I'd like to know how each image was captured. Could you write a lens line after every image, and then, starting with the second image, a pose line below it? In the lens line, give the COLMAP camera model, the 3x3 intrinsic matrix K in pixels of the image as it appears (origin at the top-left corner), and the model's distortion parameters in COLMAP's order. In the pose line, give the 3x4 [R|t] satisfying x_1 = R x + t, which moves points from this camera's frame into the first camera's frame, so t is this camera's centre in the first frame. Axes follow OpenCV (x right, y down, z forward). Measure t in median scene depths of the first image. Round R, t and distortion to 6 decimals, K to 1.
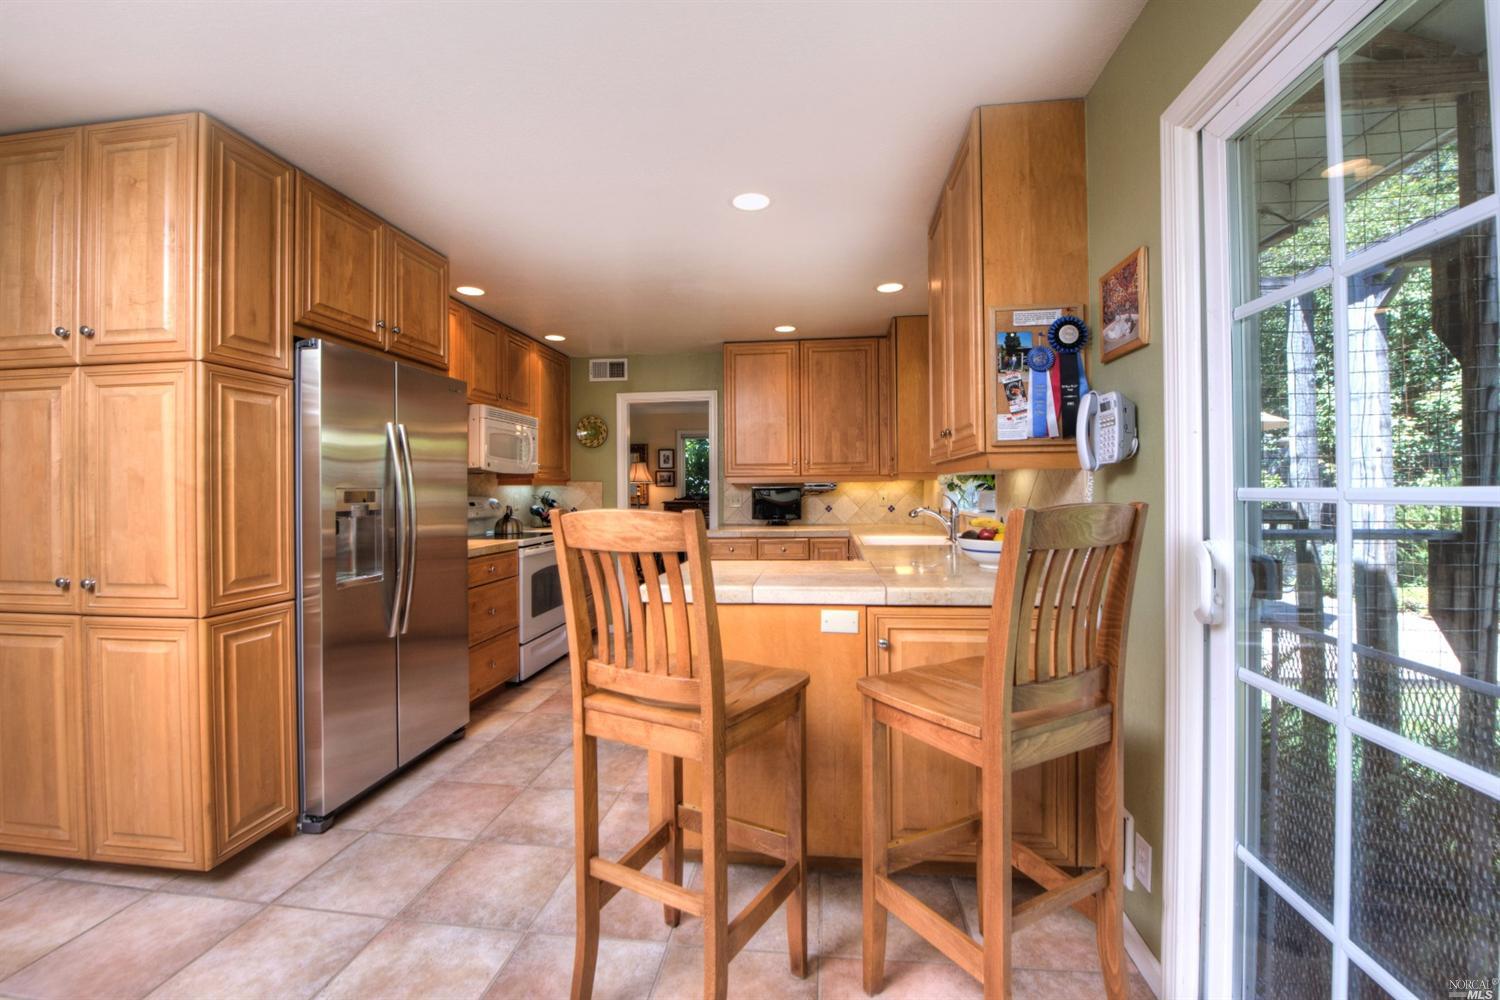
lens RADIAL K [[617.3, 0, 750.7], [0, 617.3, 490.9], [0, 0, 1]] dist [-0.013275, -0.000478]
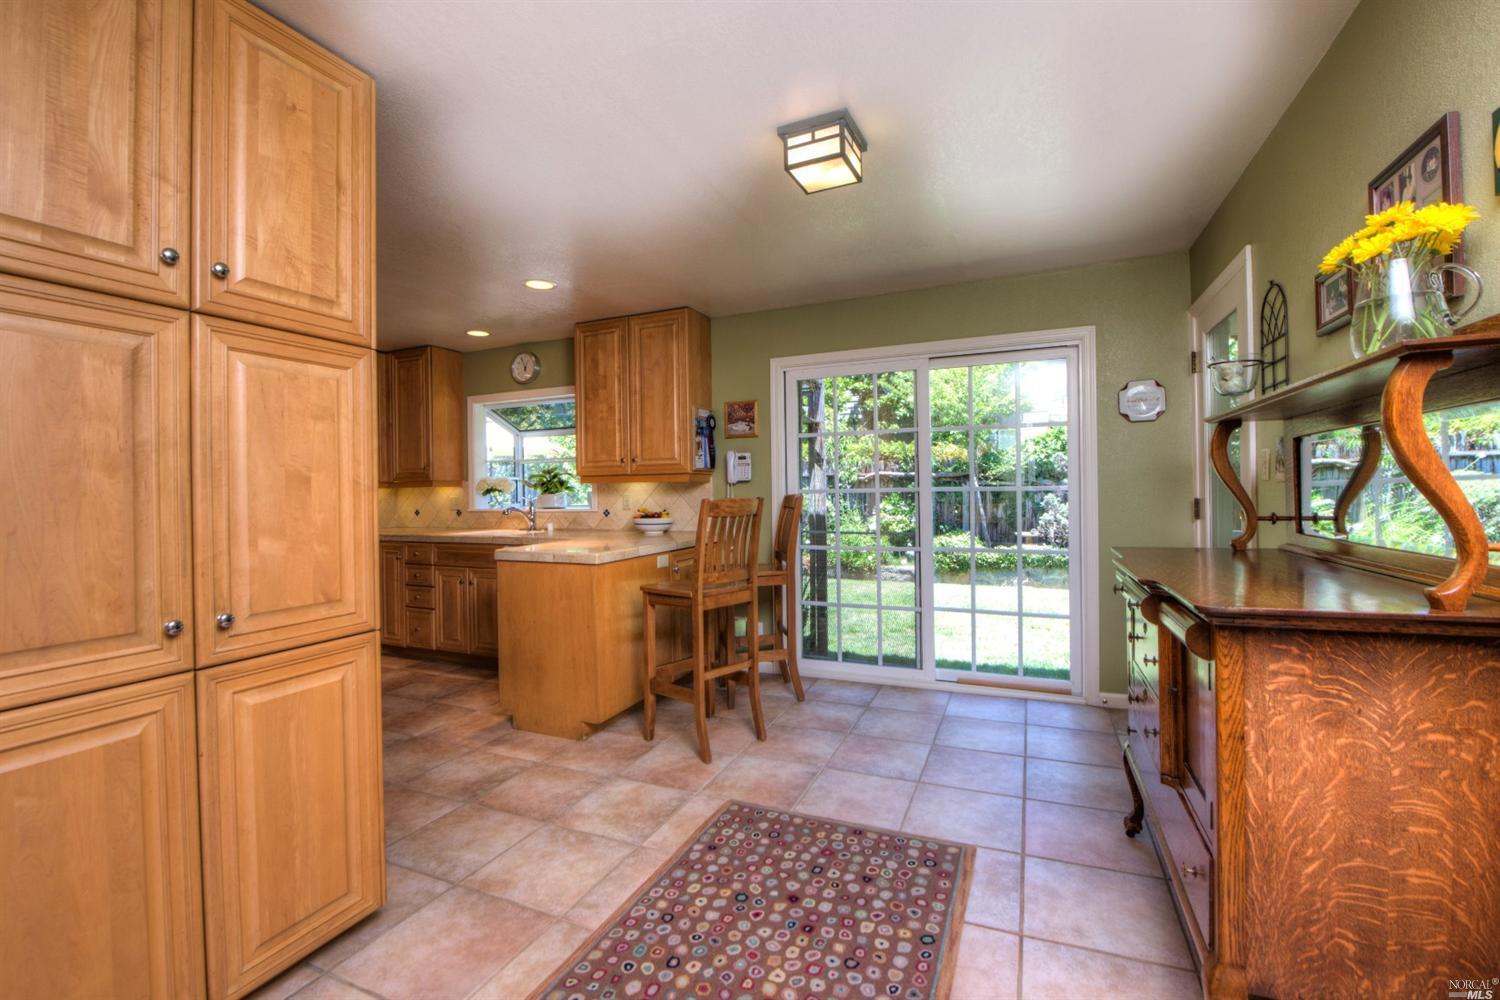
lens RADIAL K [[617.3, 0, 758.9], [0, 617.3, 493.4], [0, 0, 1]] dist [-0.013275, -0.000478]
pose [[0.282767, -0.002753, 0.959185, -1.616242], [0.014758, 0.999890, -0.001481, 0.013277], [-0.959075, 0.014574, 0.282776, 0.185153]]
